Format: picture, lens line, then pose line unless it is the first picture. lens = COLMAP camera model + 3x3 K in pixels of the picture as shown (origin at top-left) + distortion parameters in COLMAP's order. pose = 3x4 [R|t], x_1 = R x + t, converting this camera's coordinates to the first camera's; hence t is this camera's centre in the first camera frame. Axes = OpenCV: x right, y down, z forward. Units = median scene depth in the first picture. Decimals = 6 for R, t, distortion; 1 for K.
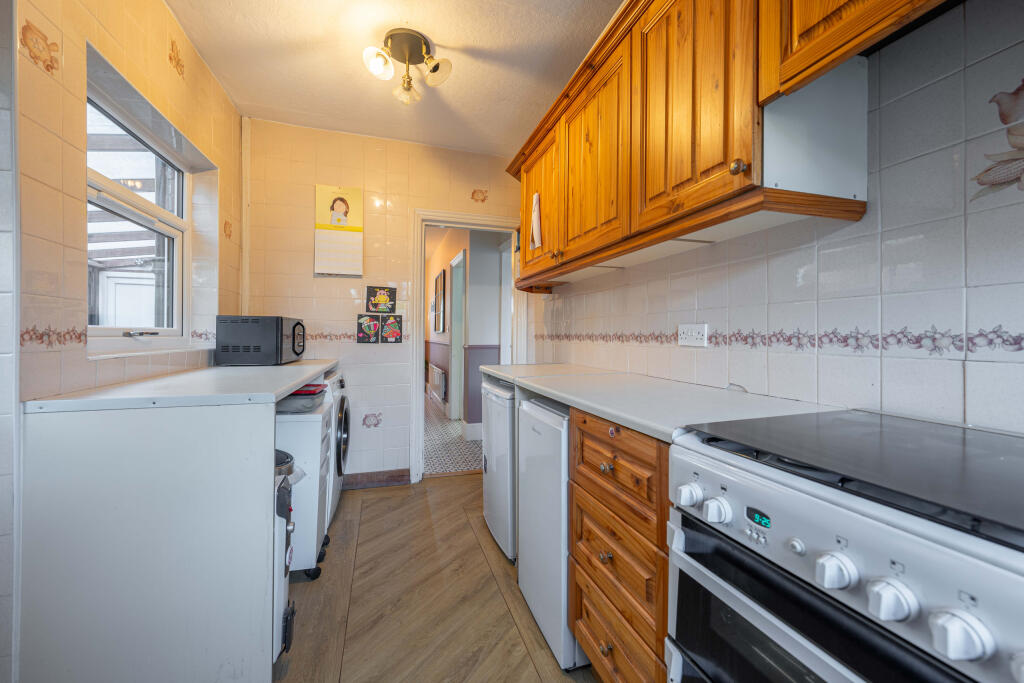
lens RADIAL K [[408.1, 0, 510.3], [0, 408.1, 325.9], [0, 0, 1]] dist [0.137604, 0.000020]
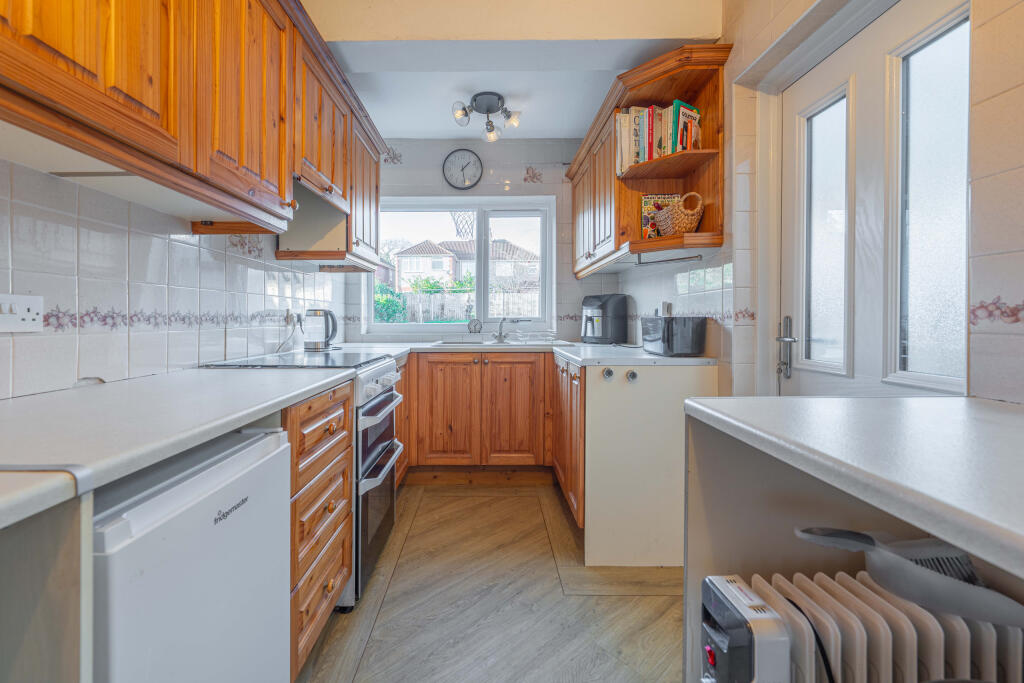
lens RADIAL K [[408.1, 0, 510.3], [0, 408.1, 325.9], [0, 0, 1]] dist [0.137604, 0.000020]
pose [[-0.968799, -0.003937, 0.247815, -0.437115], [-0.004676, 0.999986, -0.002392, 0.043144], [-0.247802, -0.003476, -0.968804, 1.672799]]
